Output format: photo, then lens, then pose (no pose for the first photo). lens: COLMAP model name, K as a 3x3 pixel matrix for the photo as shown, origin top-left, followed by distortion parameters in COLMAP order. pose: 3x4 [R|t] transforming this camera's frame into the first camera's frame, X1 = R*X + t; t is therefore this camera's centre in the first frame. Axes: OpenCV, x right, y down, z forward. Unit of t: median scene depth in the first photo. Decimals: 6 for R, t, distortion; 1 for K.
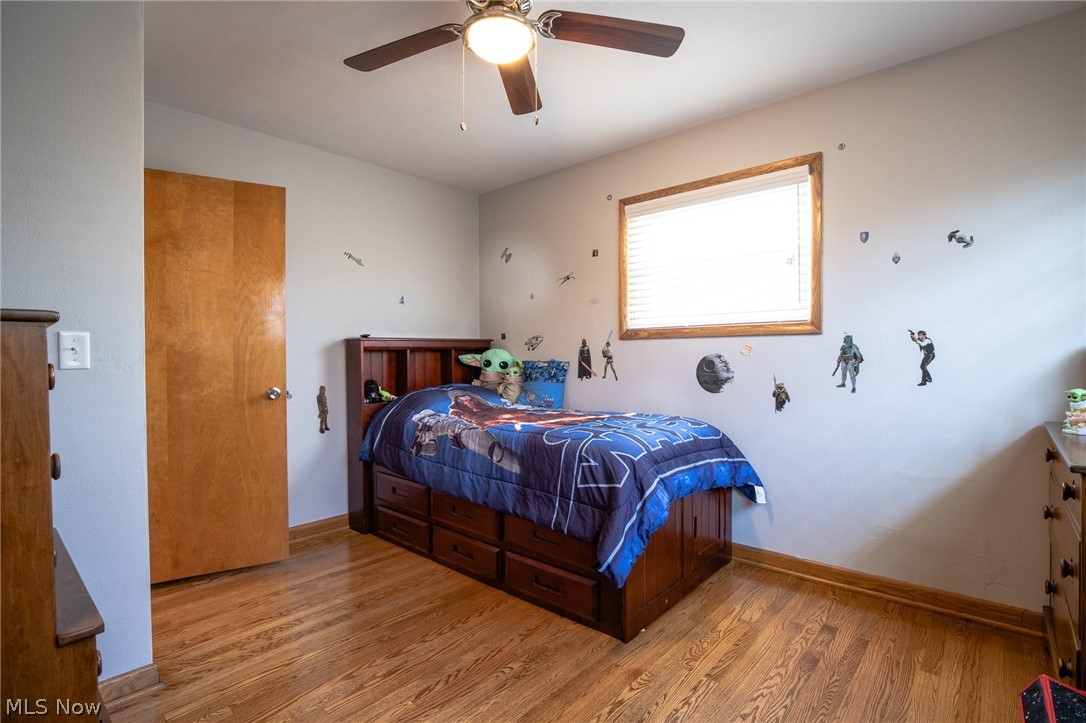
lens RADIAL K [[518.1, 0, 543.8], [0, 518.1, 357.0], [0, 0, 1]] dist [-0.015998, 0.000092]
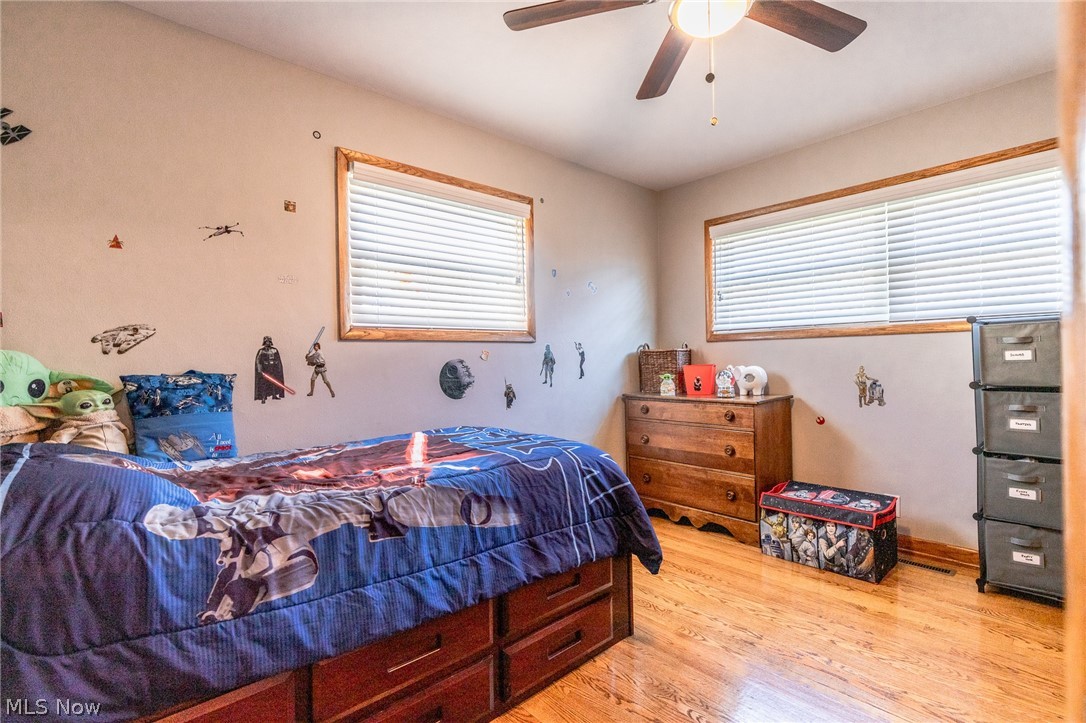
lens RADIAL K [[508.7, 0, 544.2], [0, 508.7, 363.4], [0, 0, 1]] dist [-0.001015, 0.000075]
pose [[0.101384, -0.001388, 0.994846, -0.621661], [0.022826, 0.999739, -0.000931, 0.007069], [-0.994585, 0.022803, 0.101389, 0.756942]]
